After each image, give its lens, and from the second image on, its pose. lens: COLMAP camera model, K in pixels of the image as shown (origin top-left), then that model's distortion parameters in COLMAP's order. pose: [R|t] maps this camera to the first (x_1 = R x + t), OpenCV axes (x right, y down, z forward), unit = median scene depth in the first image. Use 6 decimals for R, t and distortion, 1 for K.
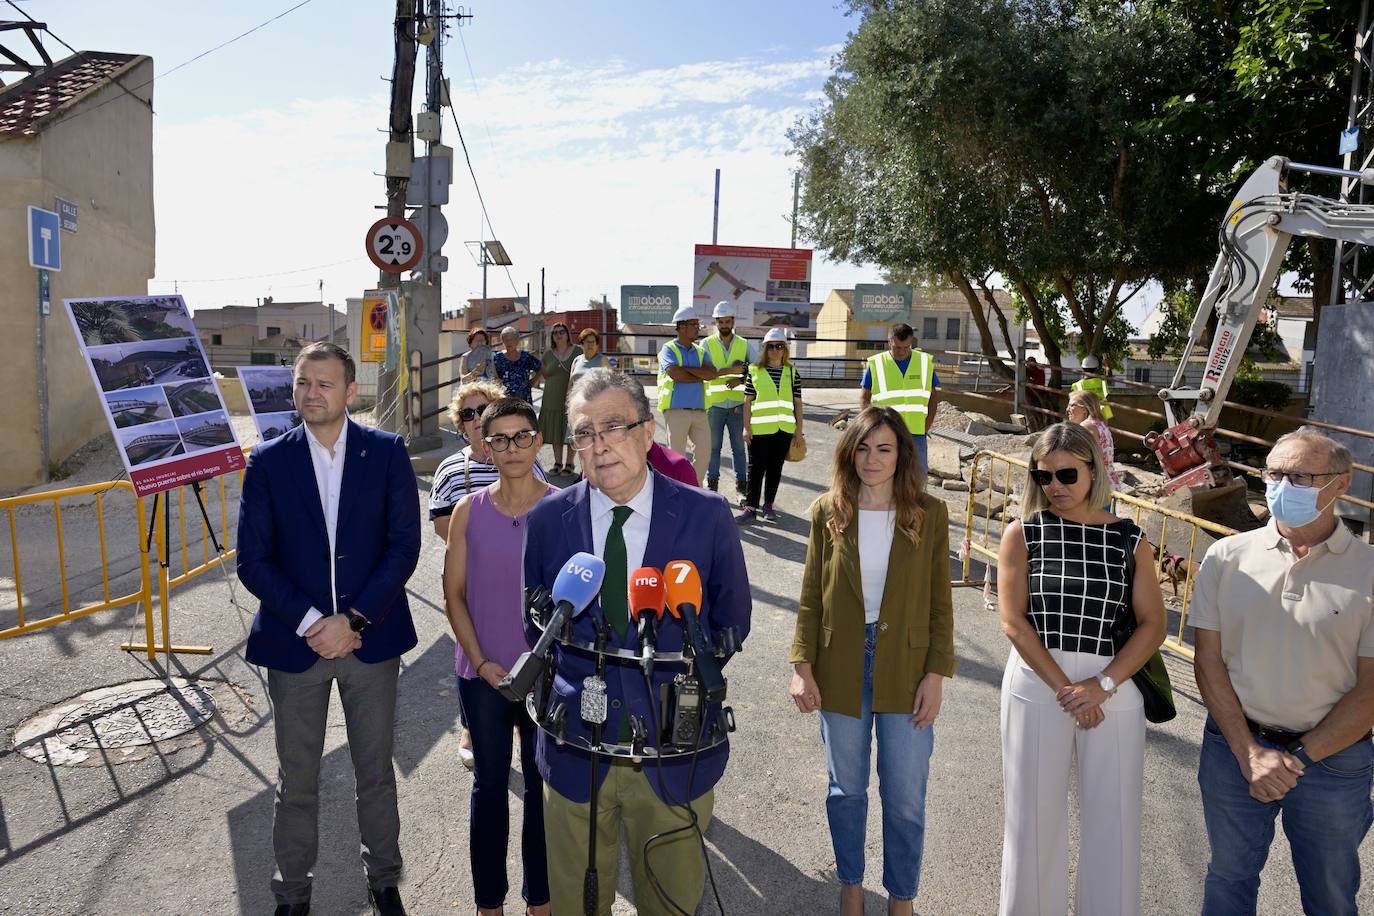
lens RADIAL K [[937.9, 0, 654.6], [0, 937.9, 437.8], [0, 0, 1]] dist [-0.012299, -0.000224]
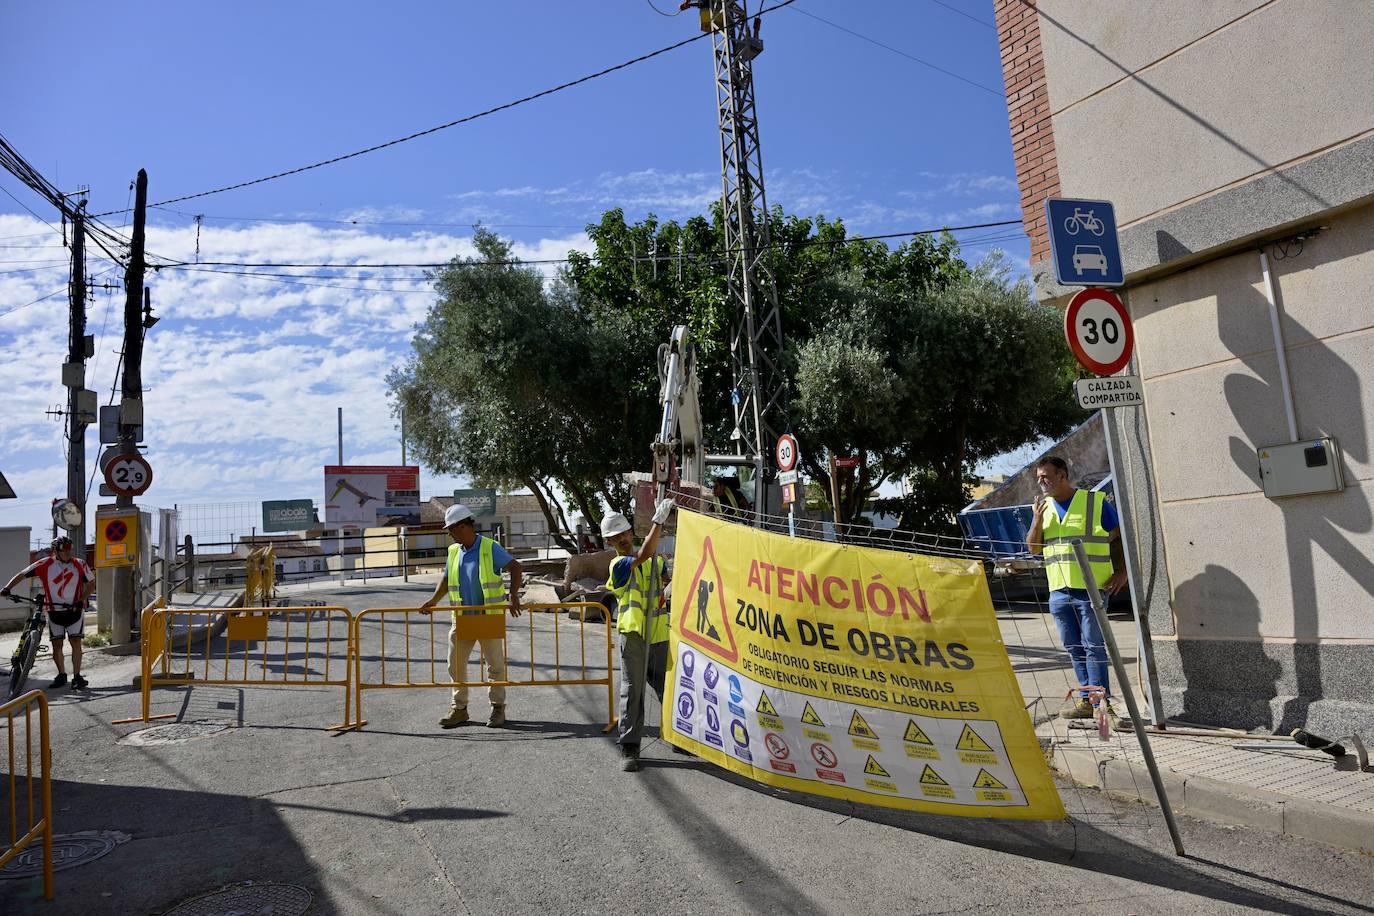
lens RADIAL K [[937.9, 0, 716.2], [0, 937.9, 440.7], [0, 0, 1]] dist [-0.012299, -0.000224]
pose [[0.851147, -0.025995, 0.524283, -0.171510], [0.140577, 0.973580, -0.179947, 0.061738], [-0.505753, 0.226863, 0.832314, -0.324684]]
